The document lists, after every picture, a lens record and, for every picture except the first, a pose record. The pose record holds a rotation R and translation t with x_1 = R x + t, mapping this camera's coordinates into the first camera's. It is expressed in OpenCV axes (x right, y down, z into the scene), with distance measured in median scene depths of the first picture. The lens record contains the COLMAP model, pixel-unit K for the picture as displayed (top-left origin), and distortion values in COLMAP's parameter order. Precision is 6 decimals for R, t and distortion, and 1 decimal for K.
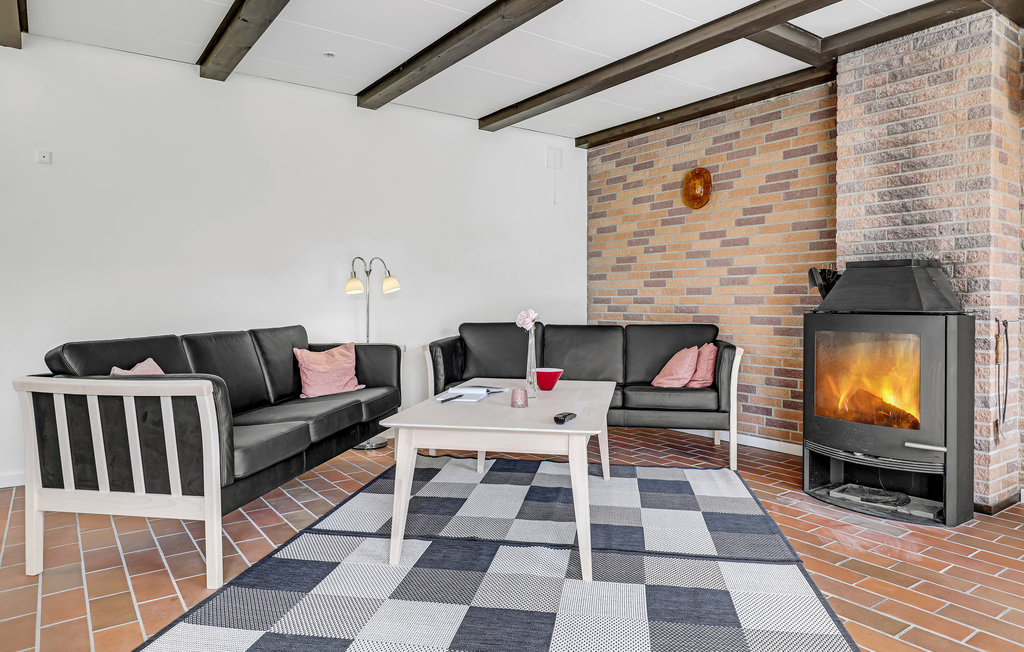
lens RADIAL K [[659.0, 0, 504.6], [0, 659.0, 293.8], [0, 0, 1]] dist [0.000082, -0.000423]
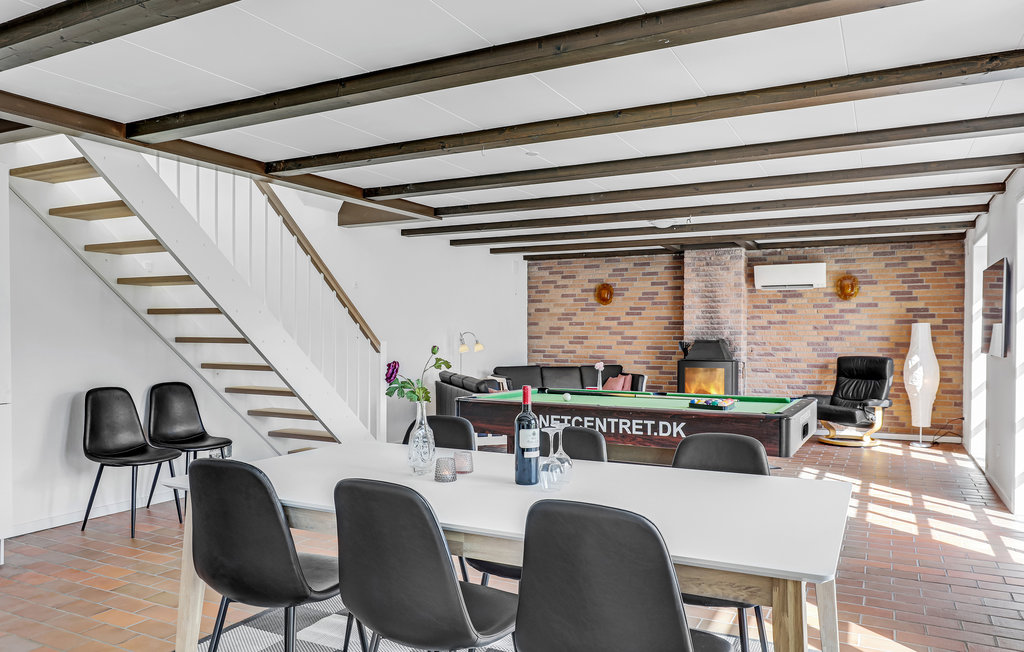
lens RADIAL K [[734.1, 0, 512.8], [0, 734.1, 328.7], [0, 0, 1]] dist [0.000782, 0.000007]
pose [[0.888097, -0.000674, 0.459656, -0.957632], [-0.003538, 0.999959, 0.008303, -0.077663], [-0.459643, -0.009001, 0.888058, -0.804677]]
